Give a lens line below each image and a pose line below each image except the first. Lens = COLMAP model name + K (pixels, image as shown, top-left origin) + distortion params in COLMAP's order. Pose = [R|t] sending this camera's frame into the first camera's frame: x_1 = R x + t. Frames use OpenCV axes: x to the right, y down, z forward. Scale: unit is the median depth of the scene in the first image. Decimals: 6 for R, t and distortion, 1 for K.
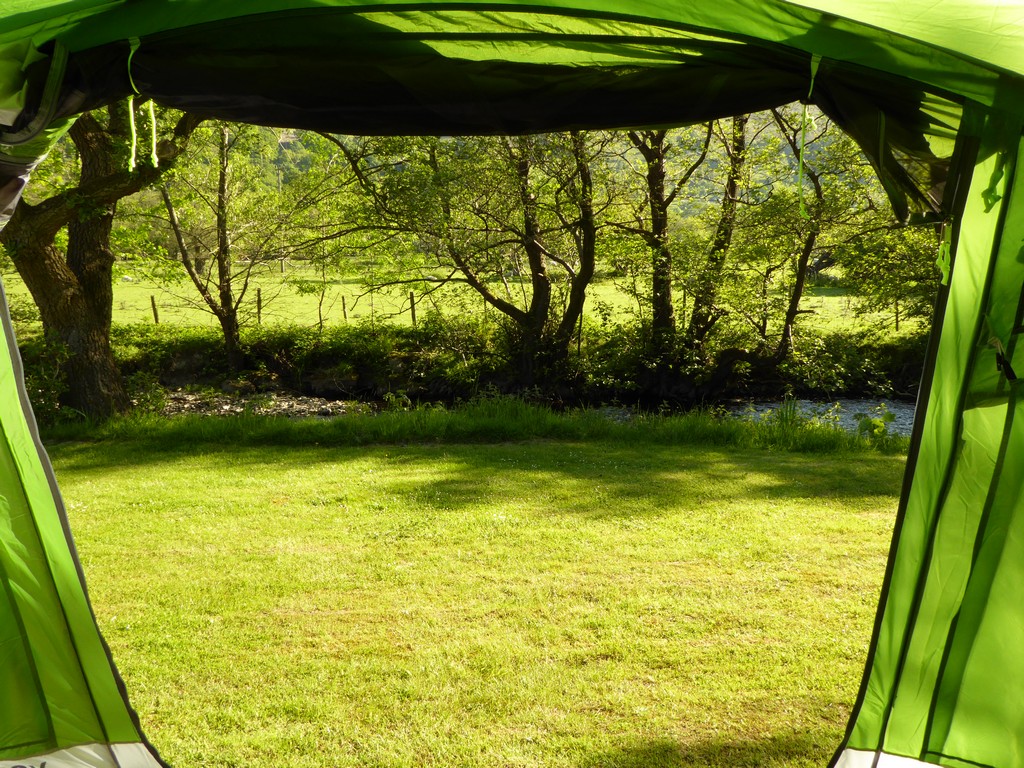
lens RADIAL K [[948.8, 0, 513.6], [0, 948.8, 378.0], [0, 0, 1]] dist [0.032553, -0.017346]
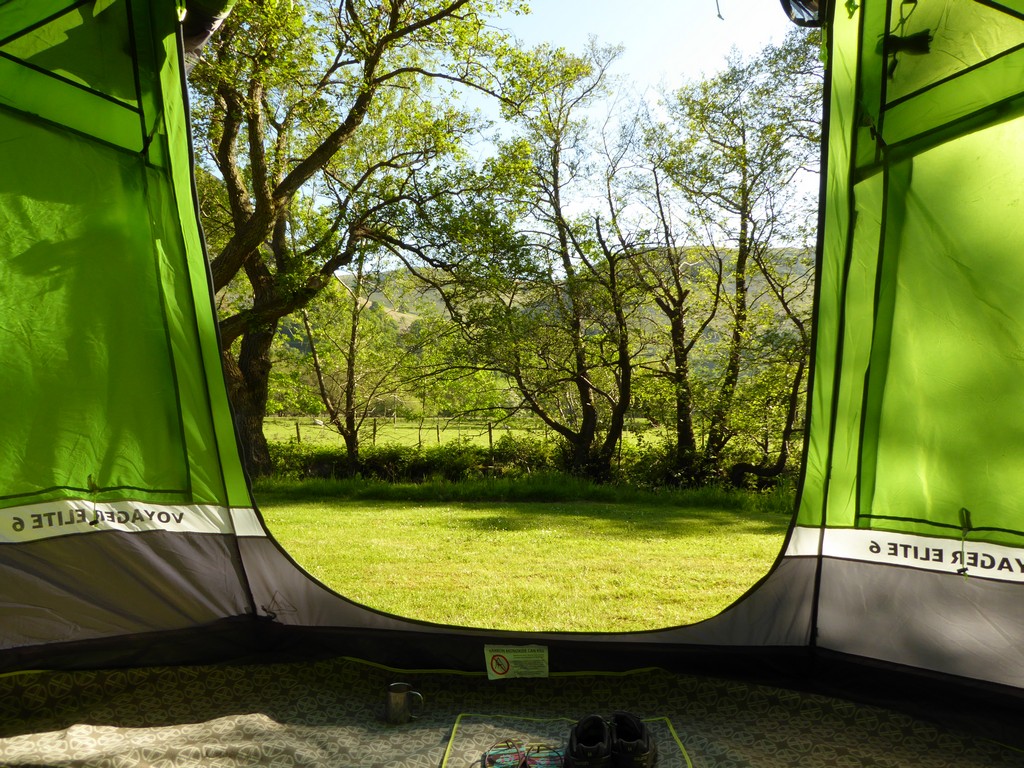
lens RADIAL K [[741.6, 0, 512.6], [0, 741.6, 381.4], [0, 0, 1]] dist [-0.022211, -0.001179]
pose [[0.996569, 0.008129, -0.082362, 0.014715], [-0.023825, 0.981217, -0.191431, 0.104607], [0.079259, 0.192736, 0.978044, -0.003067]]
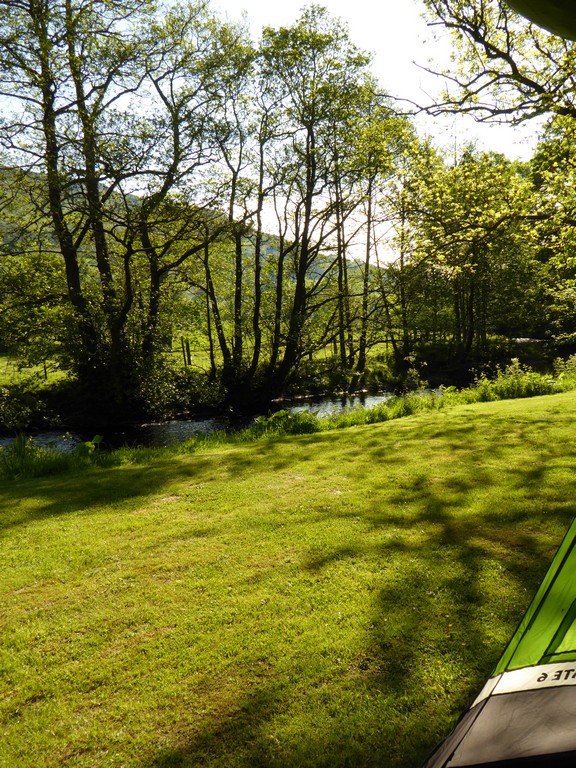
lens RADIAL K [[711.6, 0, 287.0], [0, 711.6, 385.6], [0, 0, 1]] dist [0.032553, -0.017346]
pose [[0.710410, -0.071938, 0.700102, -0.106480], [0.108556, 0.994058, -0.008011, 0.004532], [-0.695365, 0.081692, 0.713998, 0.138687]]
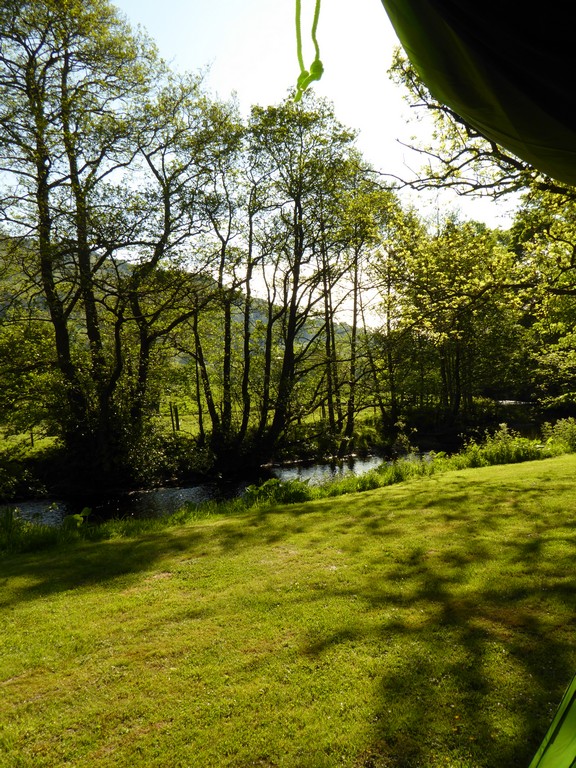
lens RADIAL K [[711.6, 0, 287.0], [0, 711.6, 385.6], [0, 0, 1]] dist [0.032553, -0.017346]
pose [[0.696352, -0.015737, 0.717528, -0.111615], [0.115003, 0.989288, -0.089911, -0.009747], [-0.708426, 0.145127, 0.690703, 0.142778]]
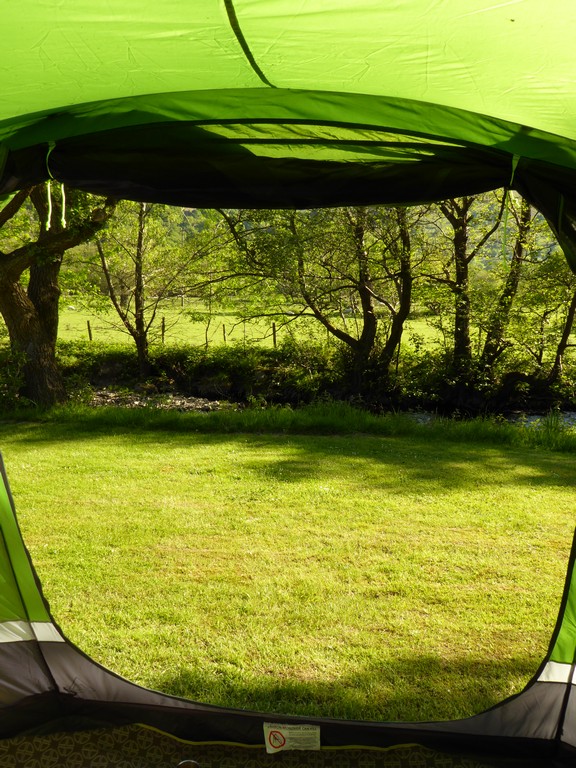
lens RADIAL K [[711.6, 0, 287.0], [0, 711.6, 385.6], [0, 0, 1]] dist [0.032553, -0.017346]
pose [[0.995219, 0.034203, -0.091485, 0.014763], [-0.034642, 0.999395, -0.003212, 0.003039], [0.091320, 0.006365, 0.995801, -0.014277]]
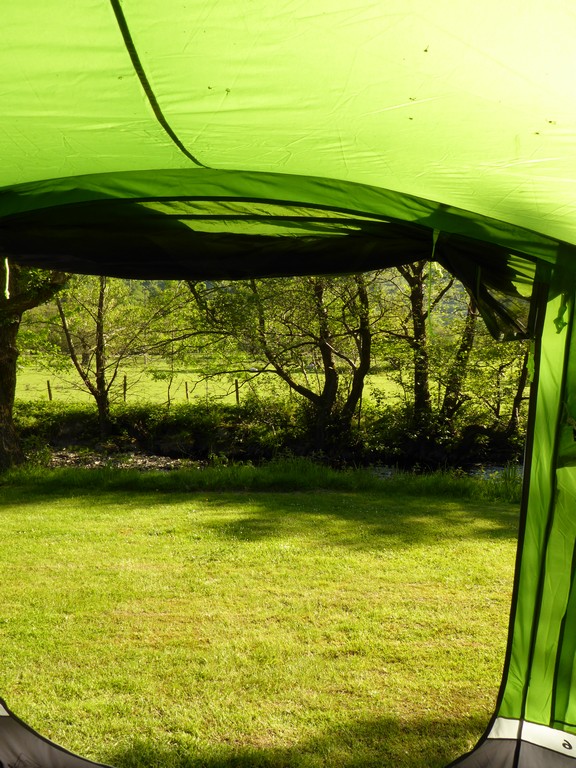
lens RADIAL K [[712.6, 0, 286.7], [0, 712.6, 386.6], [0, 0, 1]] dist [0.036044, -0.030574]
pose [[0.998896, 0.012666, -0.045231, 0.022587], [-0.016295, 0.996598, -0.080786, 0.000944], [0.044054, 0.081434, 0.995705, -0.020560]]
